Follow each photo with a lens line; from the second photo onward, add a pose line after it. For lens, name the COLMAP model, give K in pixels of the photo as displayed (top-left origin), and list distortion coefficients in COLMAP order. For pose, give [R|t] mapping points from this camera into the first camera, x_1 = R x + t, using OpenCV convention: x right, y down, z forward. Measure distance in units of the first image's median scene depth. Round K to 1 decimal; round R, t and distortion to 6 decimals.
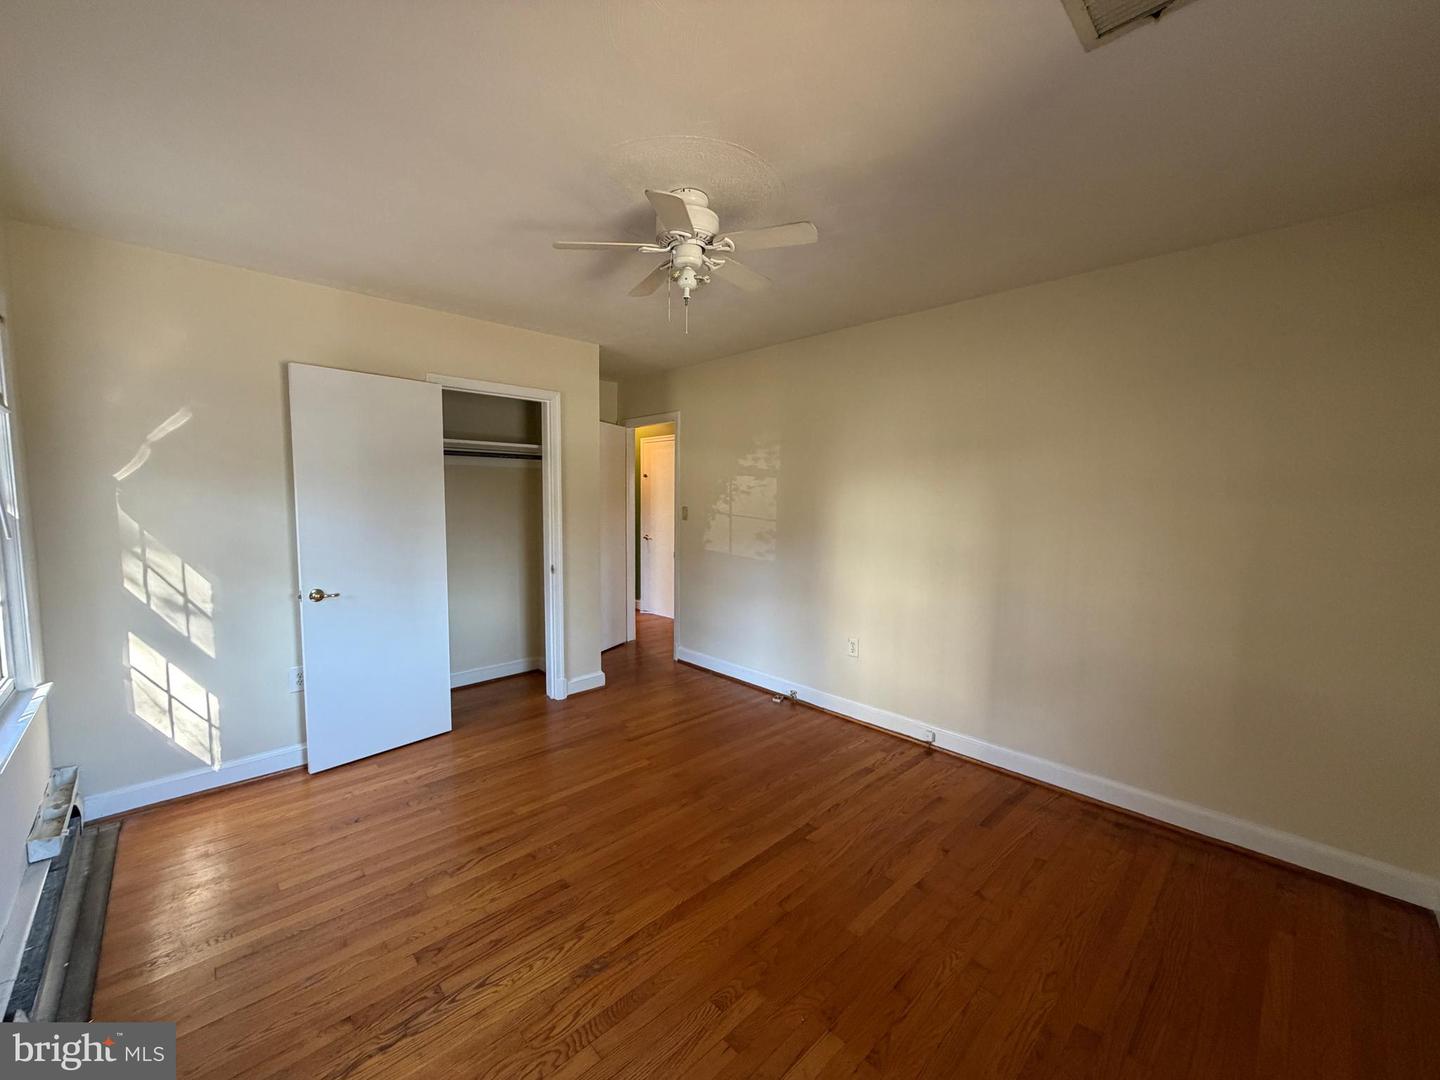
lens RADIAL K [[573.9, 0, 717.5], [0, 573.9, 539.3], [0, 0, 1]] dist [0.000736, 0.000029]
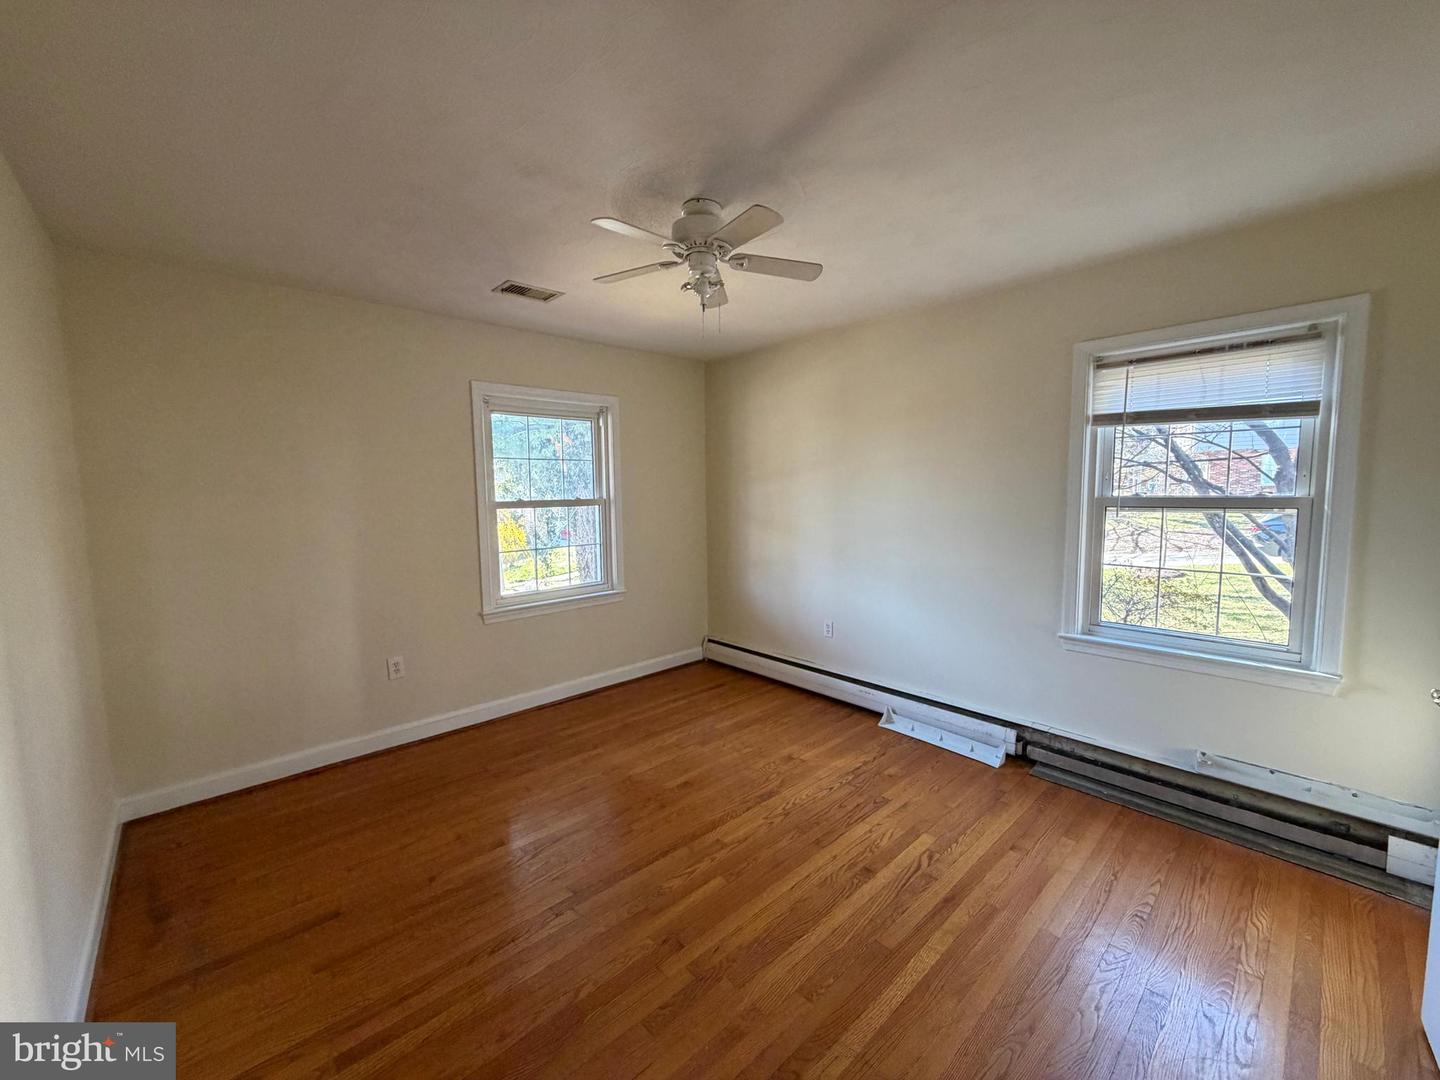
lens RADIAL K [[573.9, 0, 717.5], [0, 573.9, 539.3], [0, 0, 1]] dist [0.000736, 0.000029]
pose [[-0.999705, 0.002205, 0.024181, -0.096087], [0.006257, 0.985633, 0.168783, -0.164409], [-0.023461, 0.168884, -0.985357, 1.942928]]
